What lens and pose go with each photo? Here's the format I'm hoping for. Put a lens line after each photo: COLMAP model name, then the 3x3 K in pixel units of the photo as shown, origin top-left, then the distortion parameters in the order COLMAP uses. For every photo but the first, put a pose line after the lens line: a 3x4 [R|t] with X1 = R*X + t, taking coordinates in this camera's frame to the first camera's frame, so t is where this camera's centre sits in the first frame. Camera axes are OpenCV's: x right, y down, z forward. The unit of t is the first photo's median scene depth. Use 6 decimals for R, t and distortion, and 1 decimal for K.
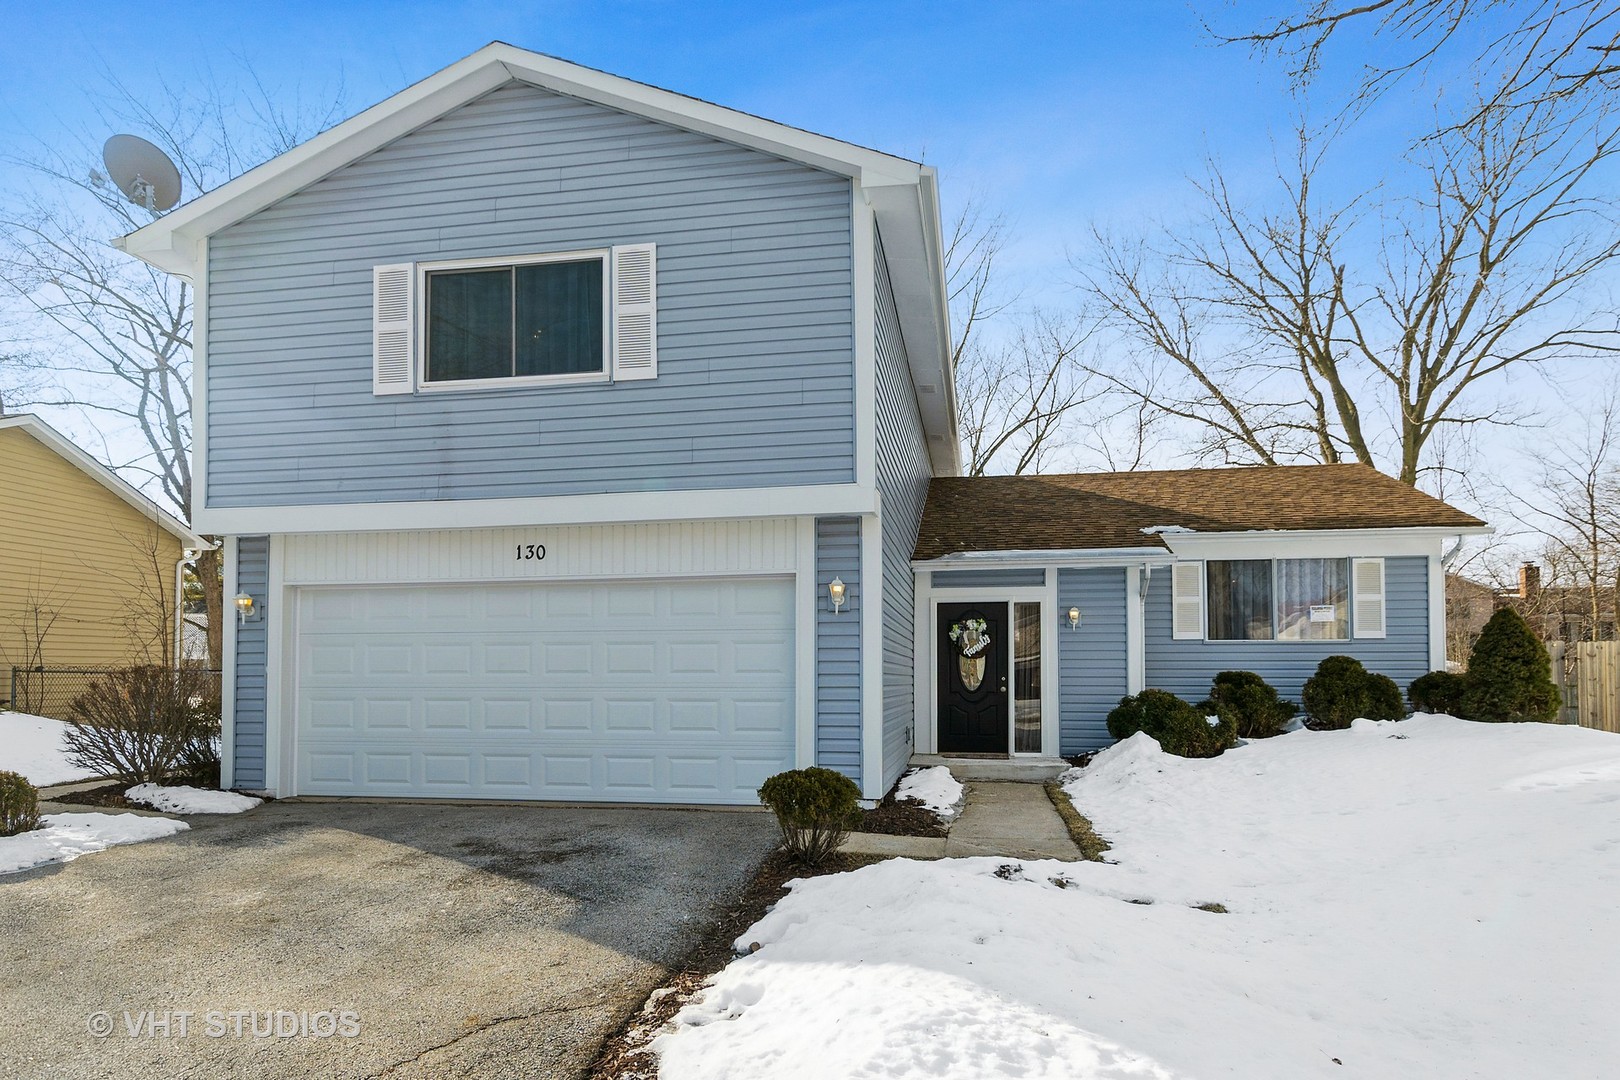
lens RADIAL K [[968.5, 0, 809.9], [0, 968.5, 537.4], [0, 0, 1]] dist [-0.003491, 0.000422]
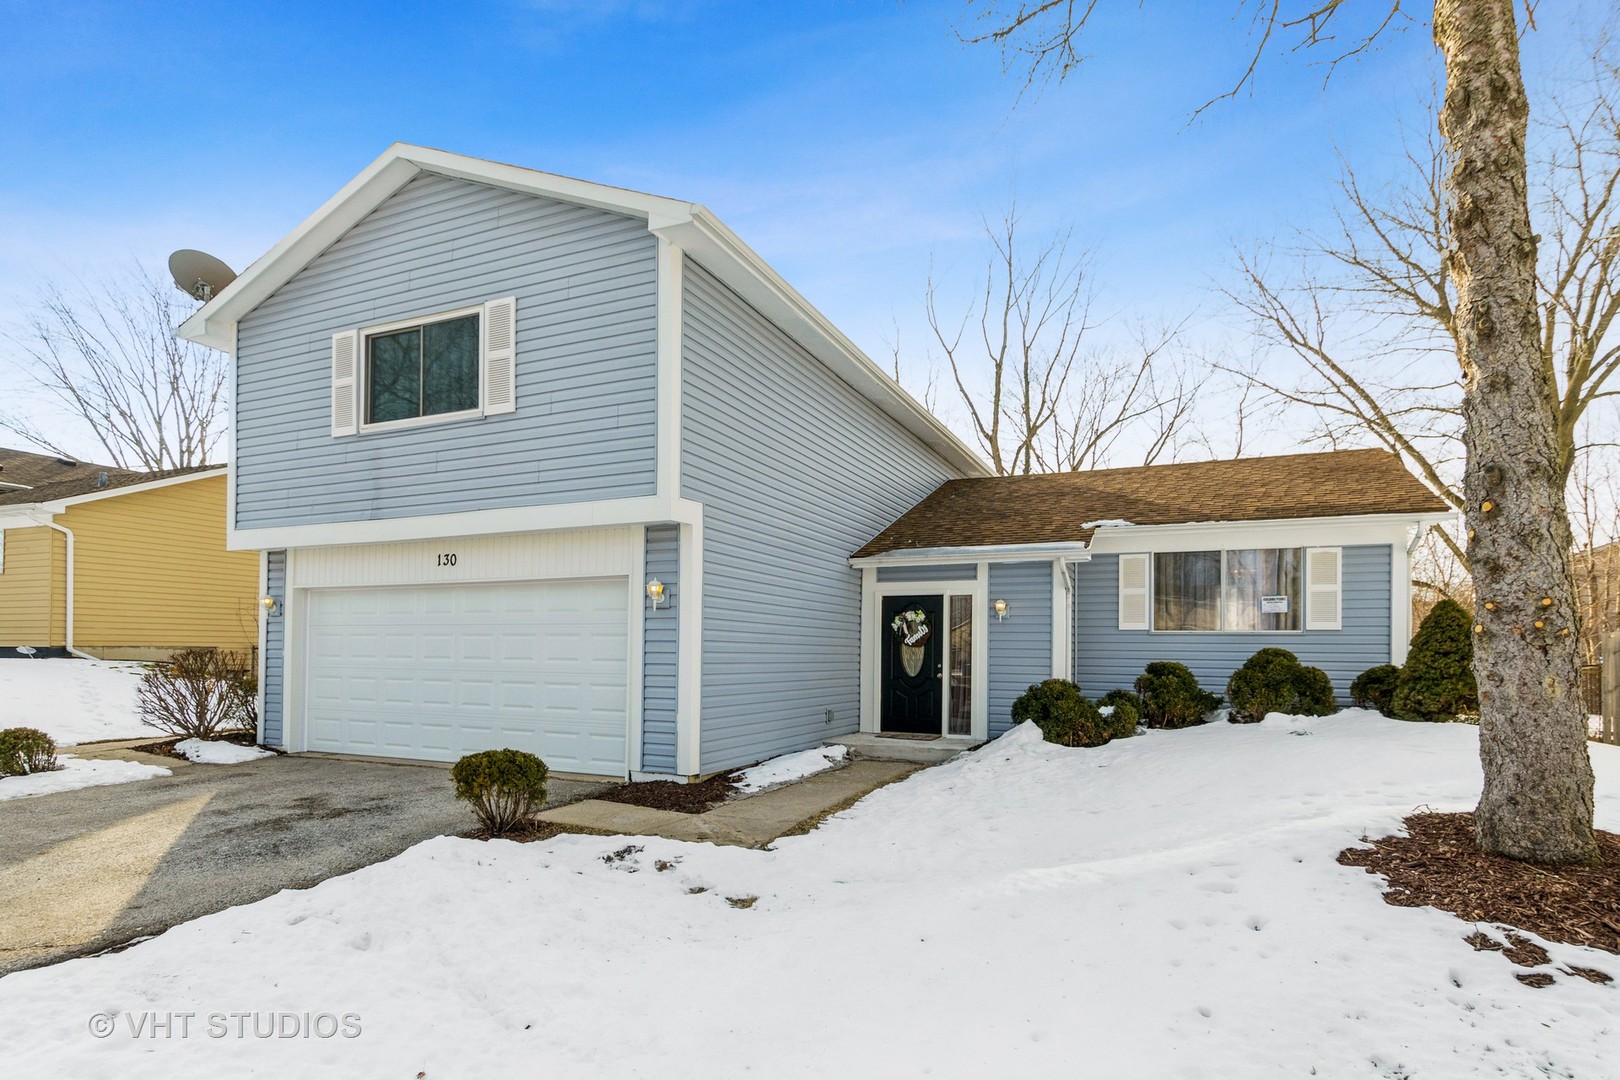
lens RADIAL K [[834.1, 0, 809.8], [0, 834.1, 547.6], [0, 0, 1]] dist [0.001374, -0.001322]
pose [[0.970904, -0.019875, -0.238644, 0.388457], [0.023916, 0.999615, 0.014051, -0.003776], [0.238273, -0.019349, 0.971005, 0.086721]]
